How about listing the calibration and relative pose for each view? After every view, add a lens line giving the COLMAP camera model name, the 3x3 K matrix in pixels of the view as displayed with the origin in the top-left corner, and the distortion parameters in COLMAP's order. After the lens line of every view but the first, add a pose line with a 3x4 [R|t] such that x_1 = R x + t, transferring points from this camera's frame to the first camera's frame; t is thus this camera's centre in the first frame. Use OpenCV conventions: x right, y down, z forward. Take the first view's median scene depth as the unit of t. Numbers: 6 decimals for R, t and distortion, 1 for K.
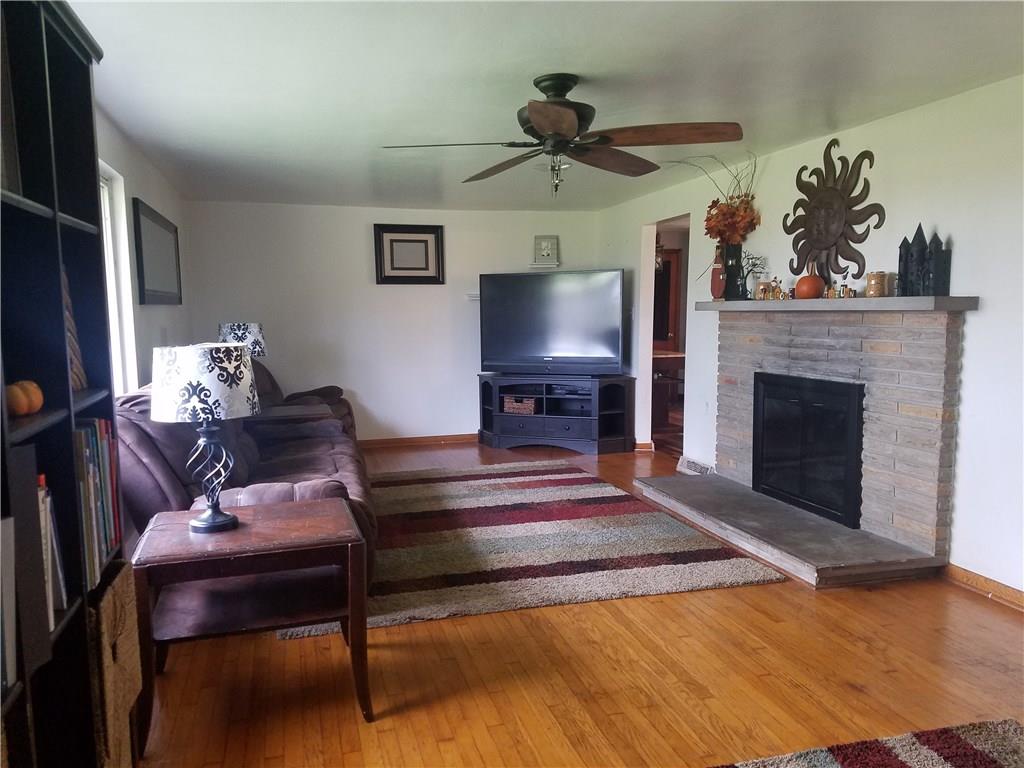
lens RADIAL K [[785.8, 0, 508.9], [0, 785.8, 385.4], [0, 0, 1]] dist [0.055303, -0.000431]
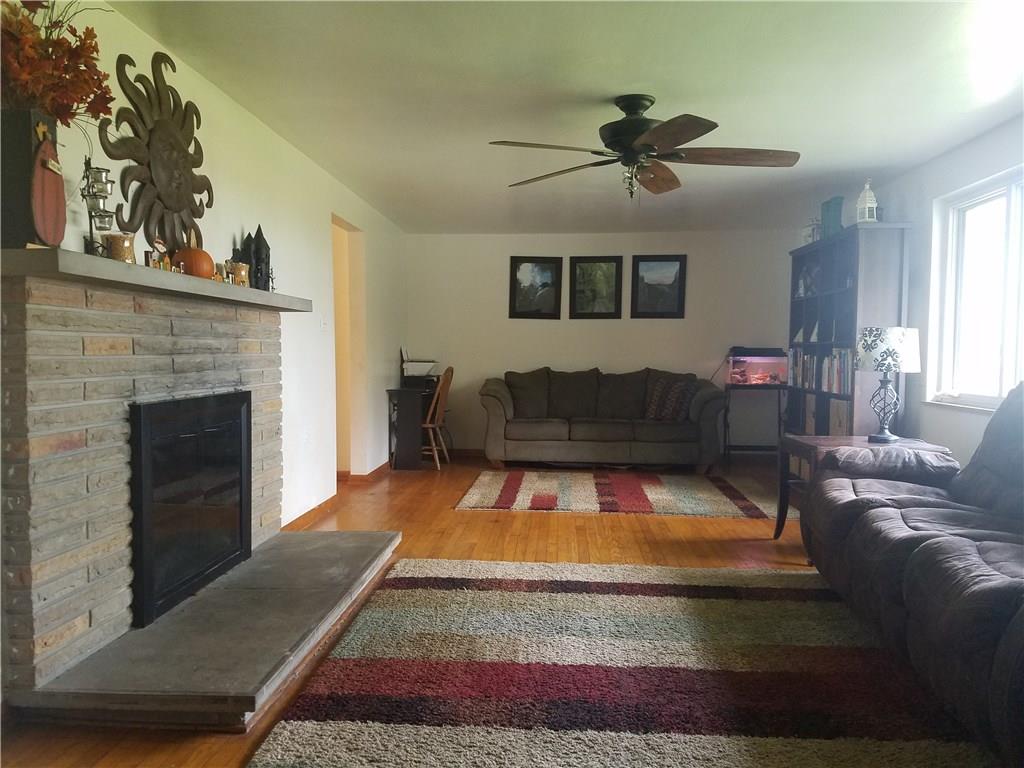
lens RADIAL K [[785.8, 0, 508.9], [0, 785.8, 392.6], [0, 0, 1]] dist [0.055303, -0.000431]
pose [[-0.943359, -0.006720, 0.331705, -0.113171], [0.043157, 0.988815, 0.142768, -0.102130], [-0.328954, 0.148997, -0.932518, 1.590205]]
